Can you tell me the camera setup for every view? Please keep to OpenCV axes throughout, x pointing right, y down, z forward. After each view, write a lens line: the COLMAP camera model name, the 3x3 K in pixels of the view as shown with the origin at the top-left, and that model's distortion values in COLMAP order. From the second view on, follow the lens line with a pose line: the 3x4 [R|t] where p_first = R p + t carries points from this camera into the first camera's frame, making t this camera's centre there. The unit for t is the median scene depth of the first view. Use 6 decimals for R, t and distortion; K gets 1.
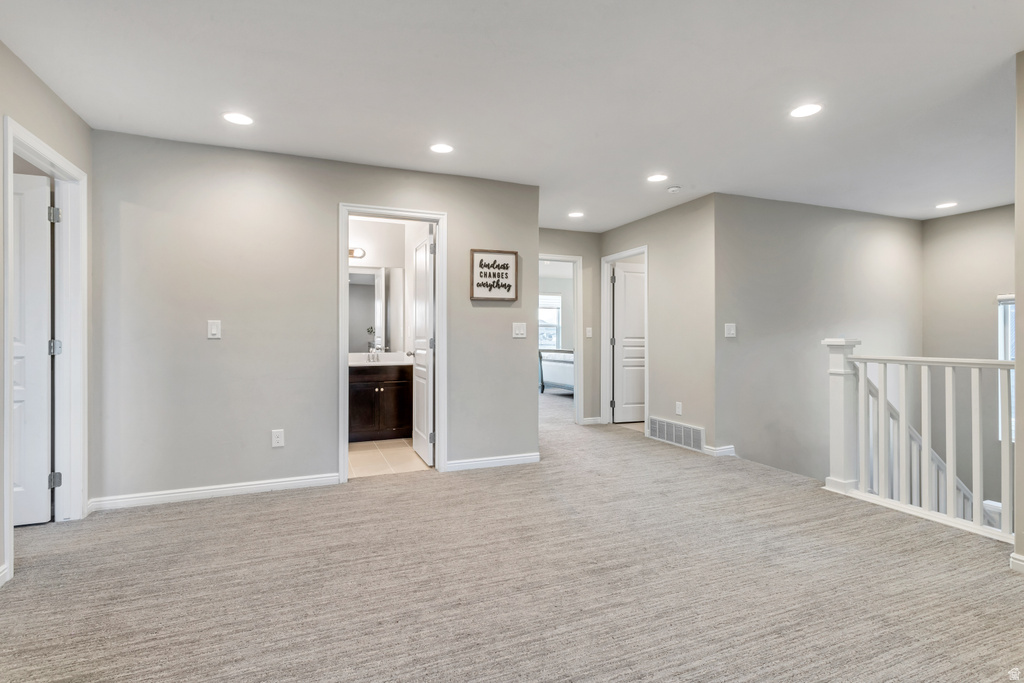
lens RADIAL K [[490.8, 0, 504.7], [0, 490.8, 340.5], [0, 0, 1]] dist [0.000580, 0.000274]
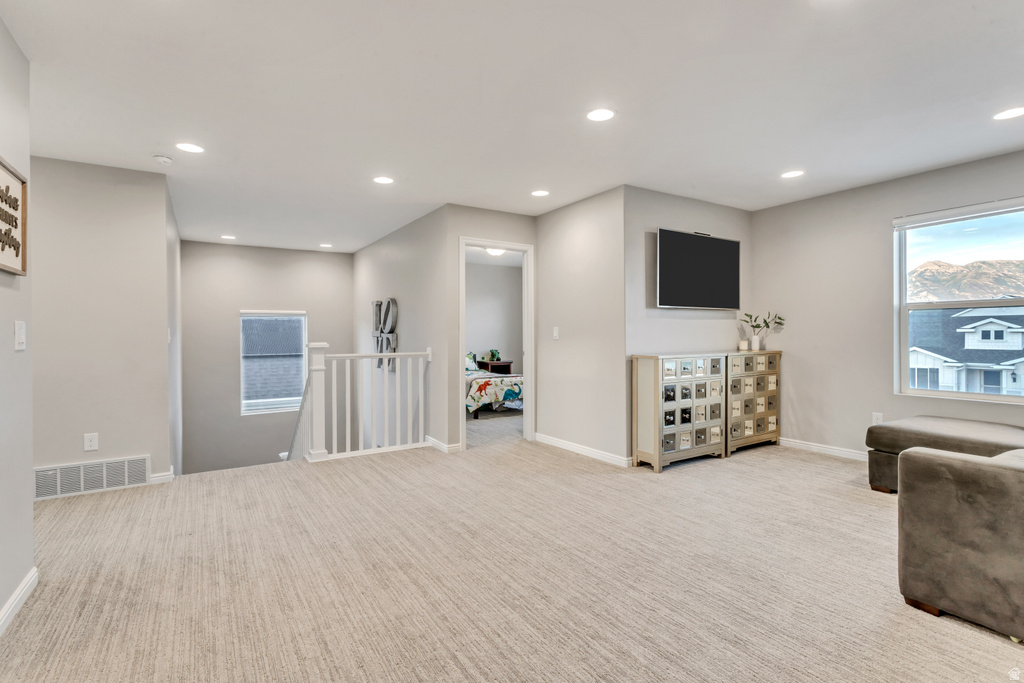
lens RADIAL K [[490.8, 0, 504.7], [0, 490.8, 340.5], [0, 0, 1]] dist [0.000580, 0.000274]
pose [[-0.173687, -0.010303, 0.984747, -0.788685], [0.015063, 0.999800, 0.013117, -0.021850], [-0.984686, 0.017112, -0.173498, 0.860553]]
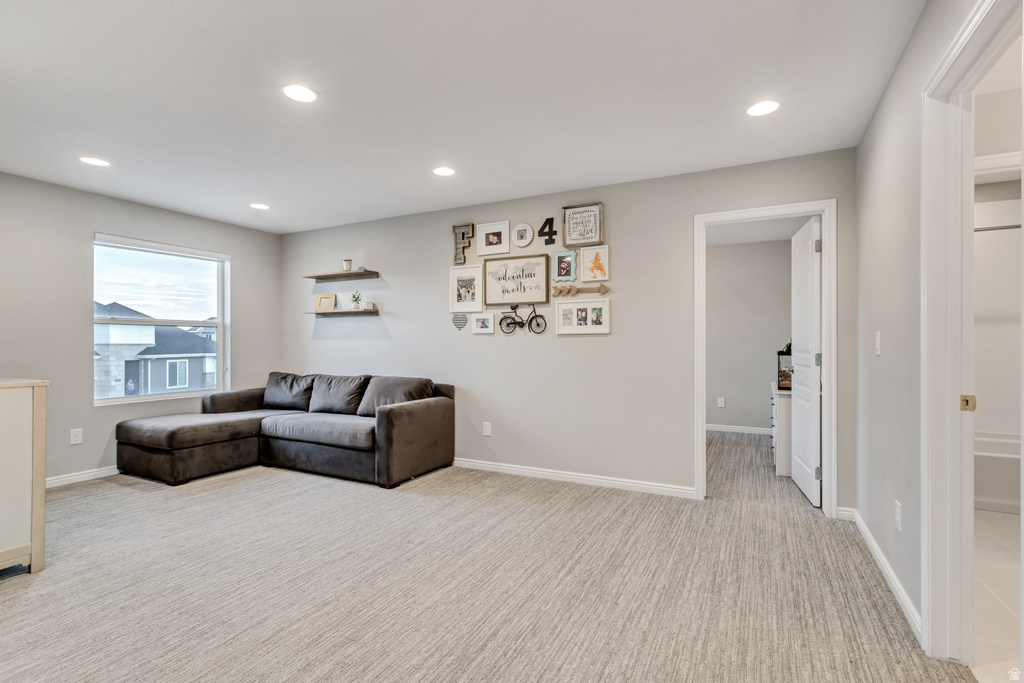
lens RADIAL K [[490.8, 0, 504.7], [0, 490.8, 340.5], [0, 0, 1]] dist [0.000580, 0.000274]
pose [[-0.762838, 0.002889, -0.646583, 0.392139], [0.000306, 0.999992, 0.004107, -0.033395], [0.646590, 0.002935, -0.762832, 1.377574]]
